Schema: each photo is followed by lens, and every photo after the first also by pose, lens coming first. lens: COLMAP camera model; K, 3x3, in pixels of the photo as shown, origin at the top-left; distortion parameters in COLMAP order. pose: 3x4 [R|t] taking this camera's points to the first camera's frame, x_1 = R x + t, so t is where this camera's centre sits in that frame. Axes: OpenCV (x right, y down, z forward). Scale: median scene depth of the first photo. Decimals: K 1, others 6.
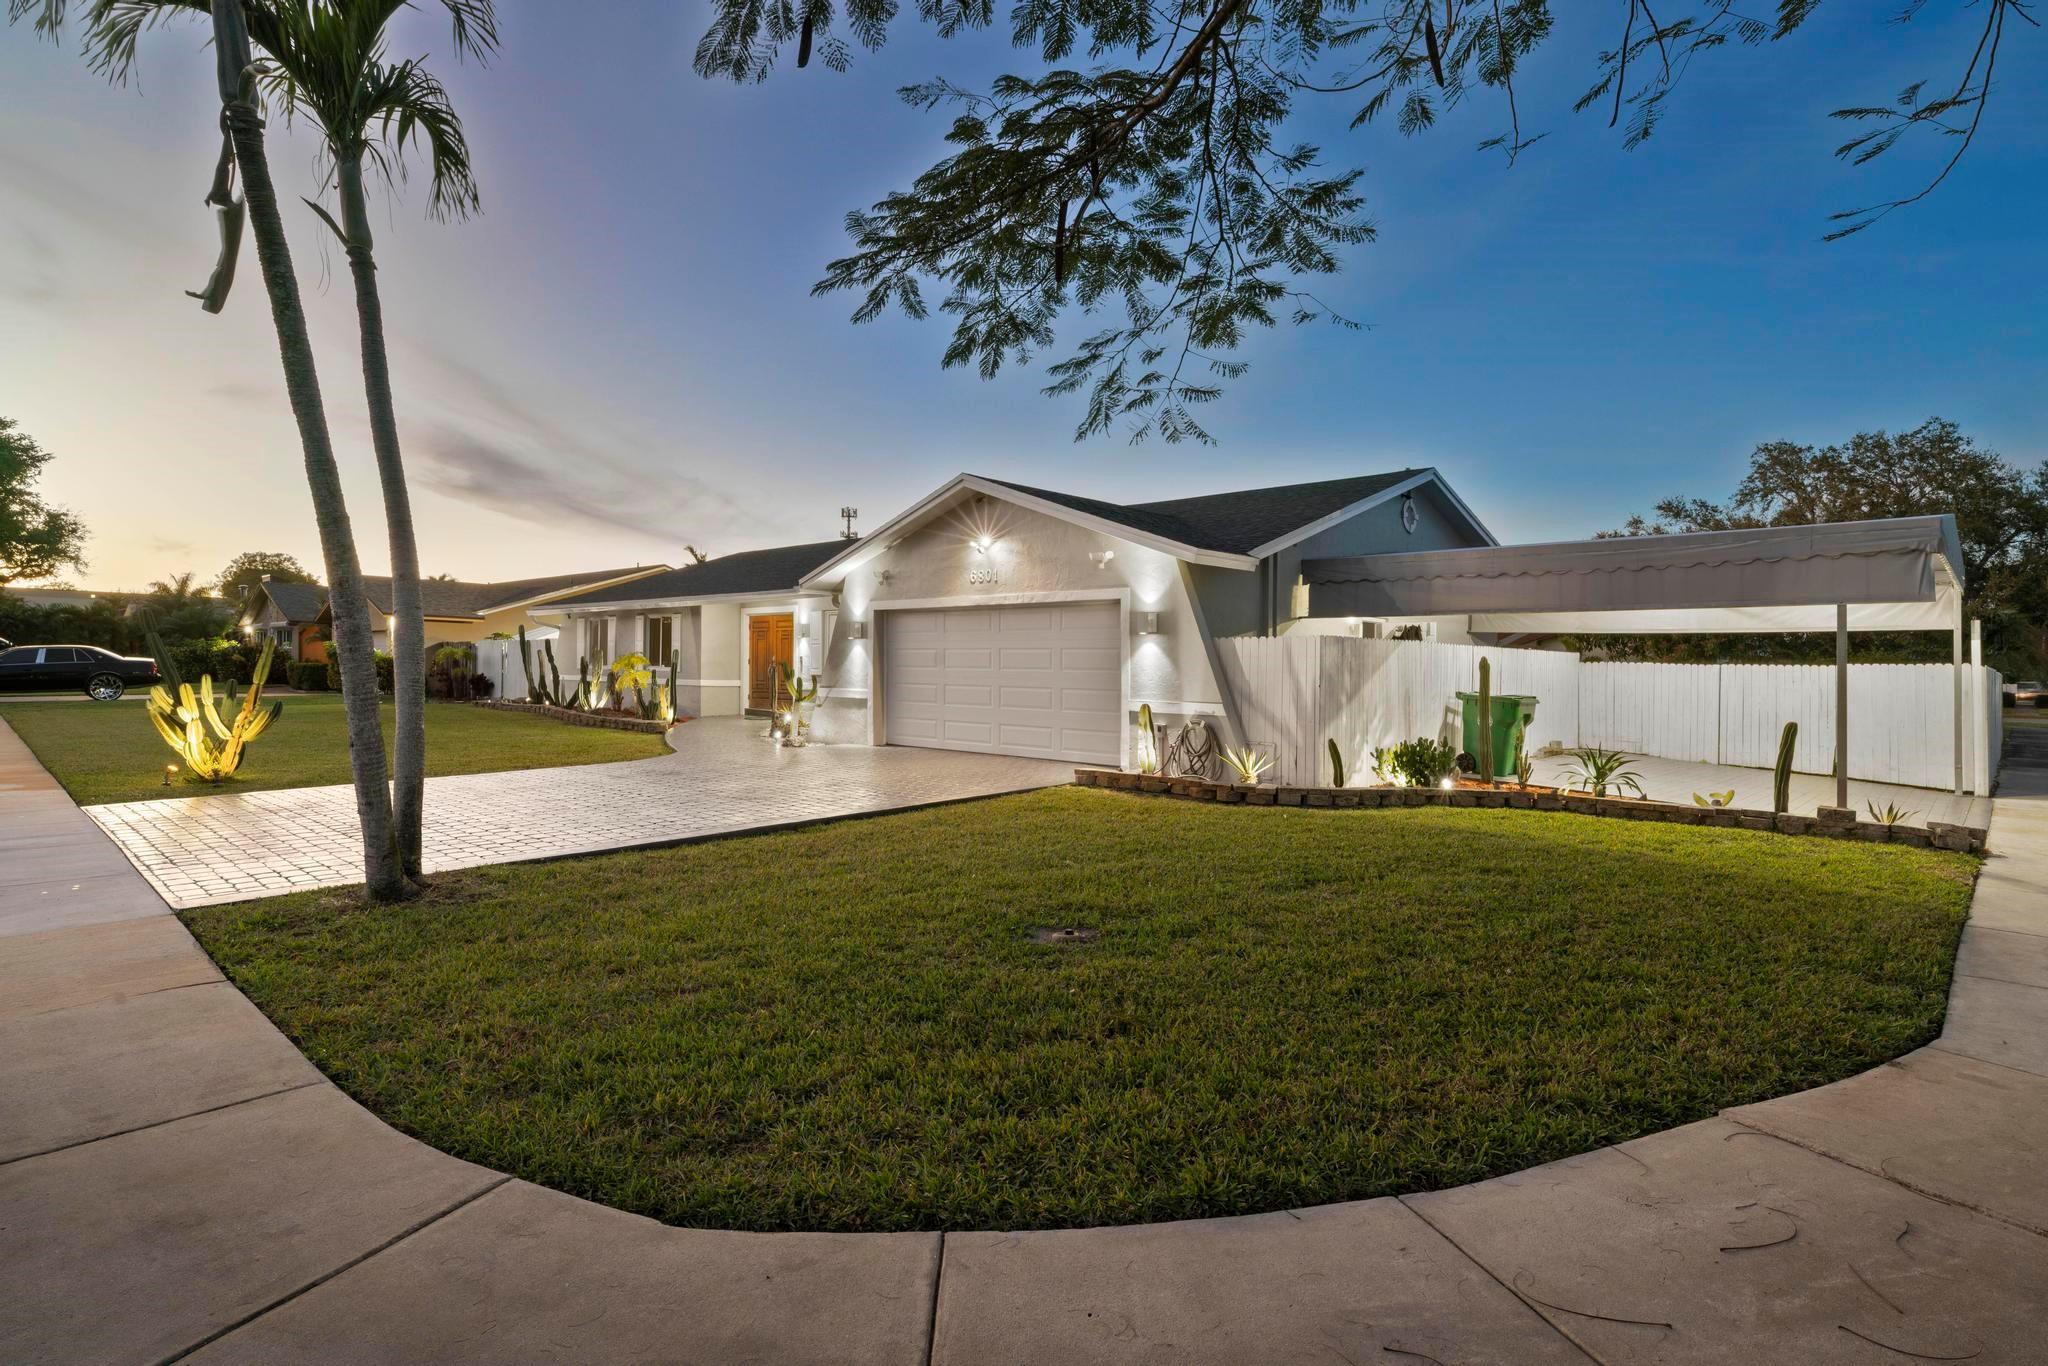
lens RADIAL K [[1031.6, 0, 1017.7], [0, 1031.6, 617.3], [0, 0, 1]] dist [-0.000617, 0.000091]
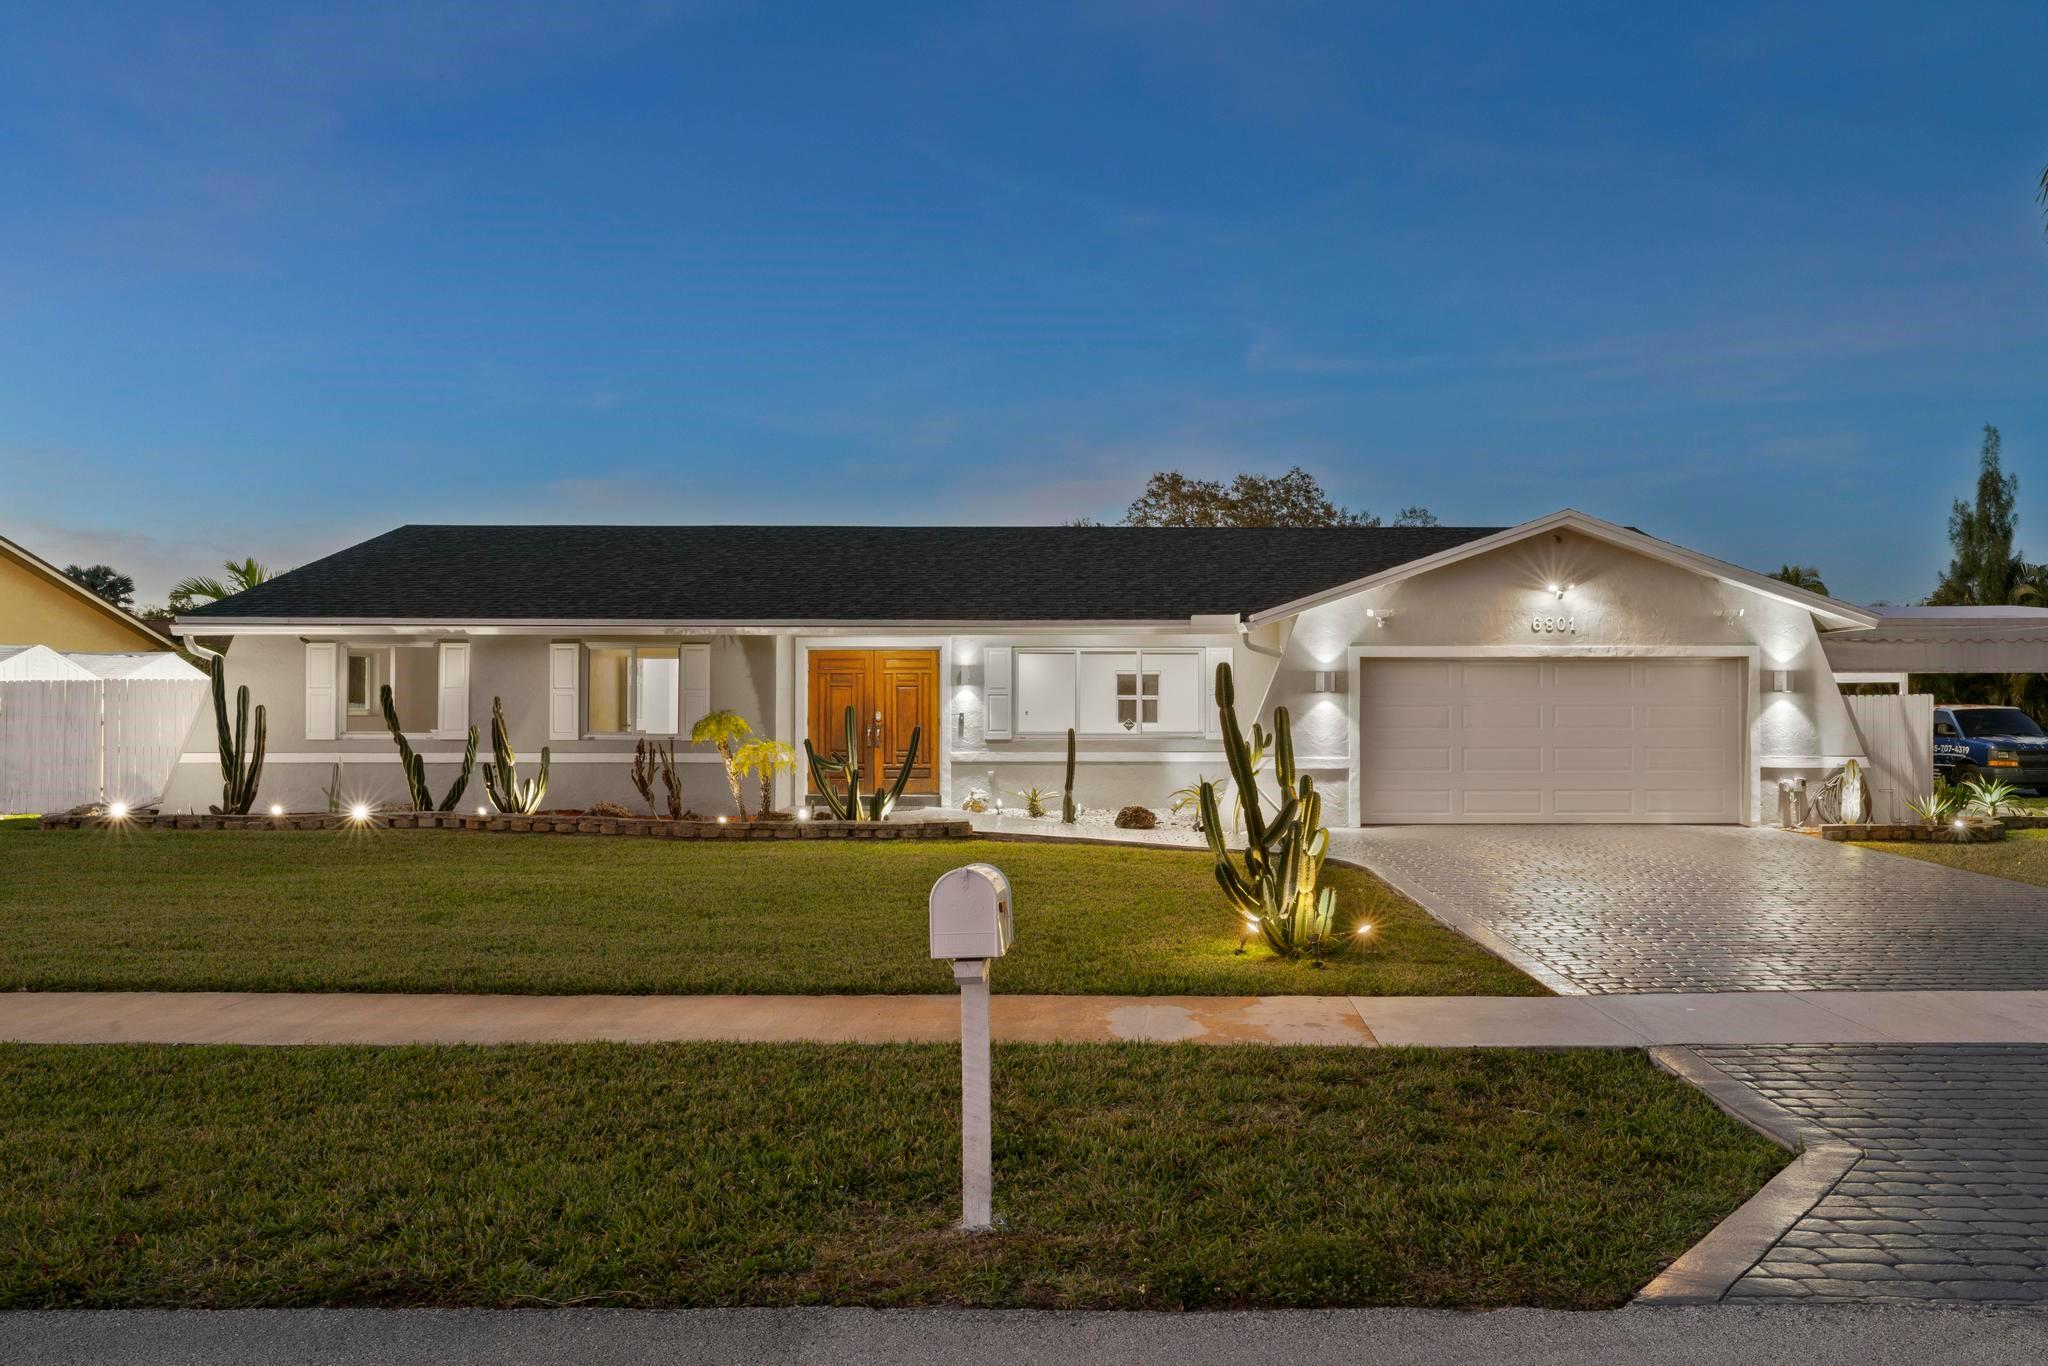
lens RADIAL K [[1380.2, 0, 1024.0], [0, 1380.2, 683.0], [0, 0, 1]] dist [-0.005069, -0.000561]
pose [[0.724791, -0.004876, 0.688952, -1.314318], [-0.023542, 0.999216, 0.031838, -0.018315], [-0.688567, -0.039295, 0.724107, 0.501439]]
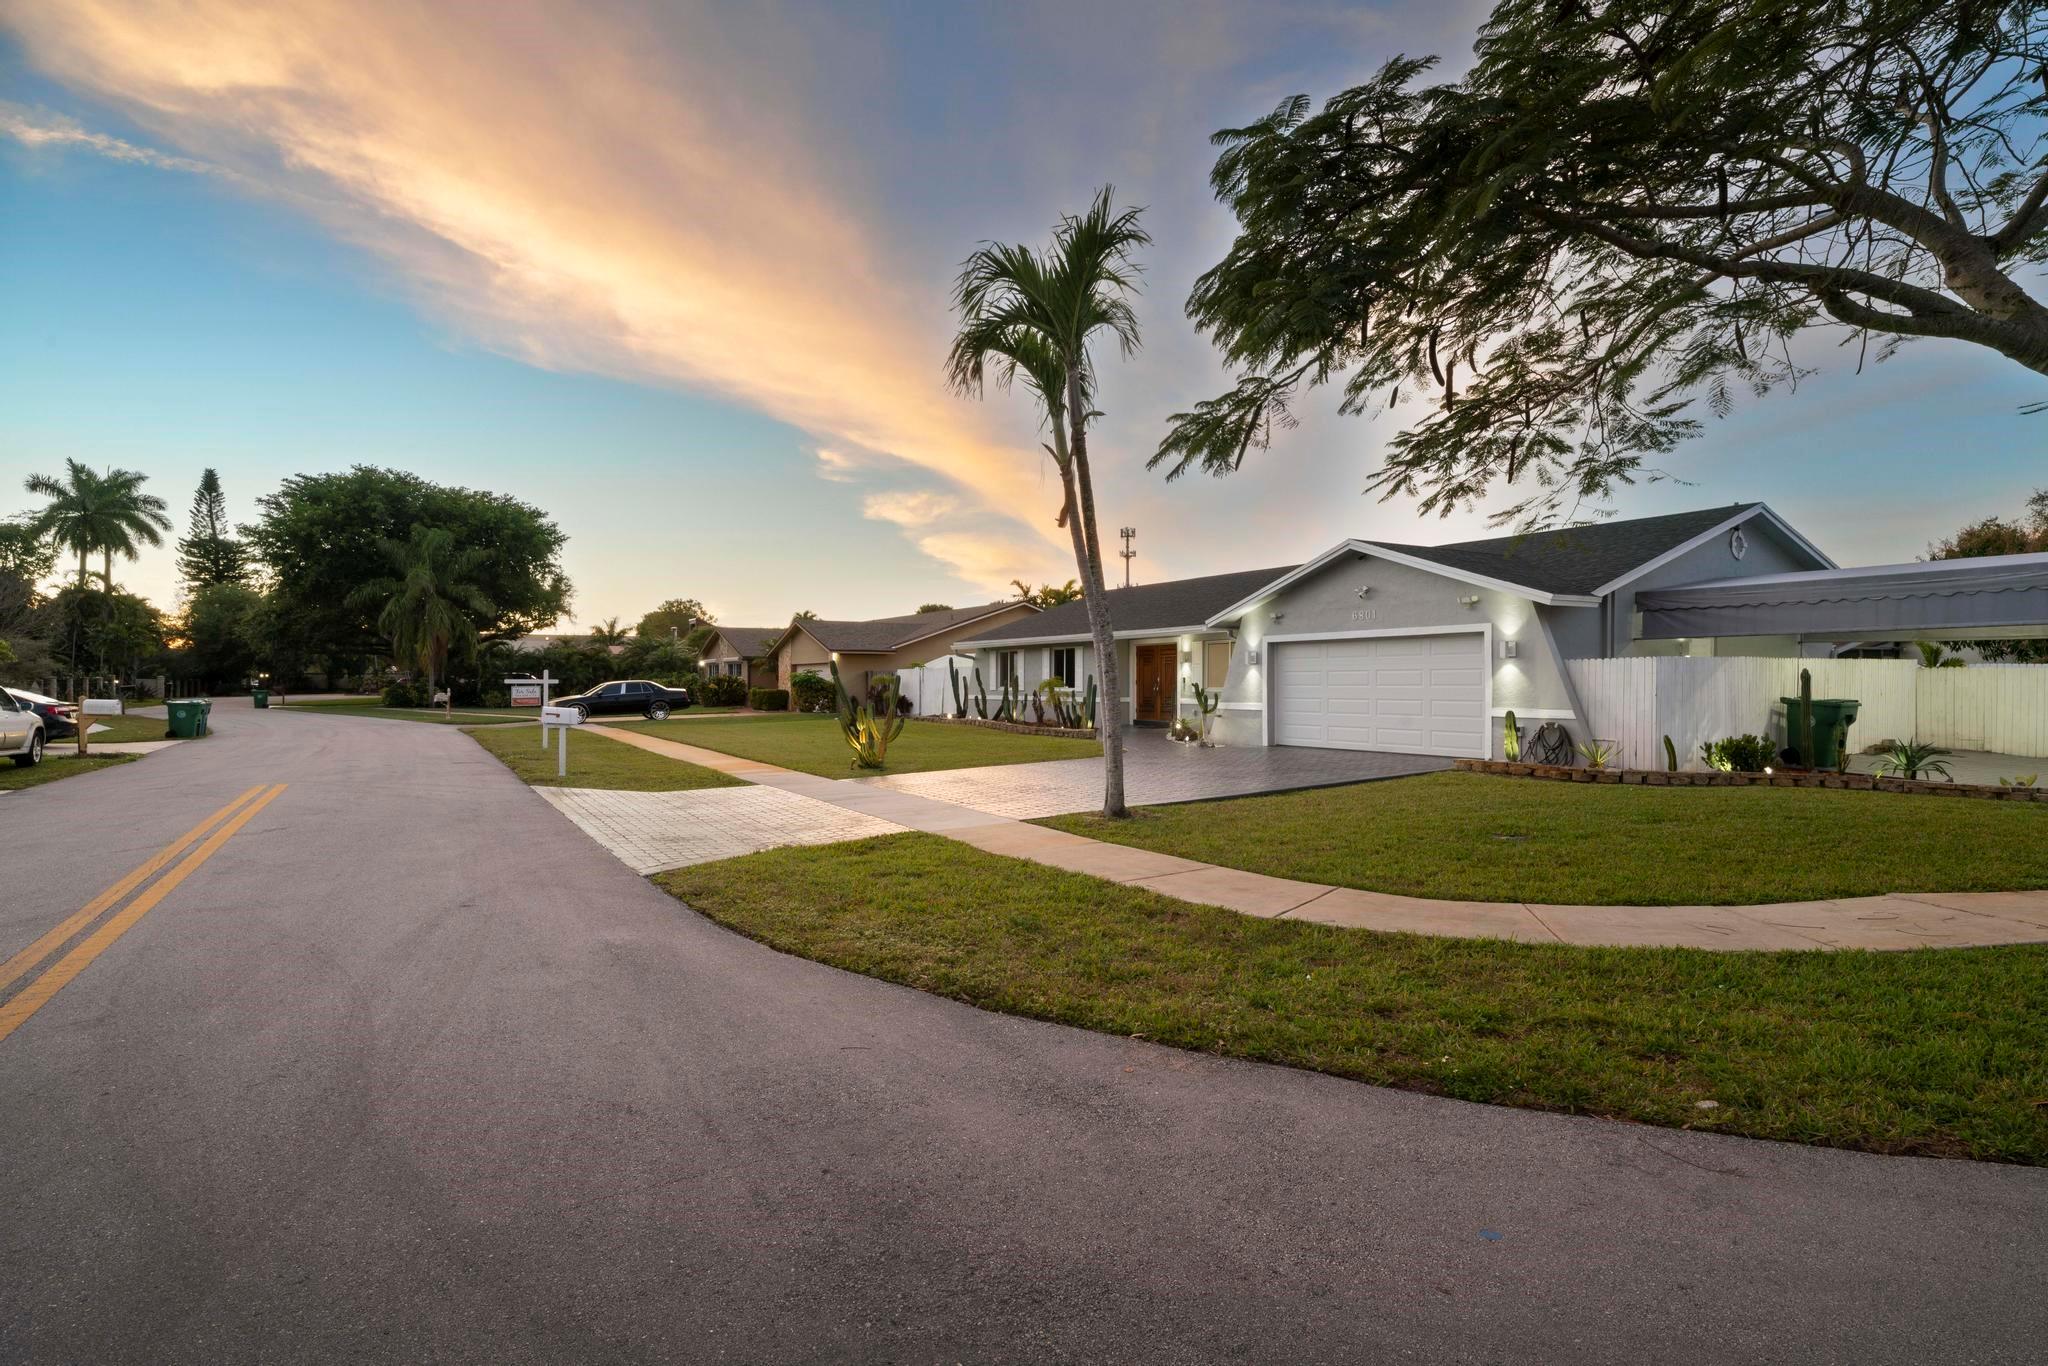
lens RADIAL K [[1018.1, 0, 1024.0], [0, 1018.1, 683.0], [0, 0, 1]] dist [0.001513, 0.000068]
pose [[0.967125, -0.020823, -0.253448, -0.137061], [0.033725, 0.998341, 0.046667, -0.032342], [0.252056, -0.053681, 0.966223, -0.398748]]
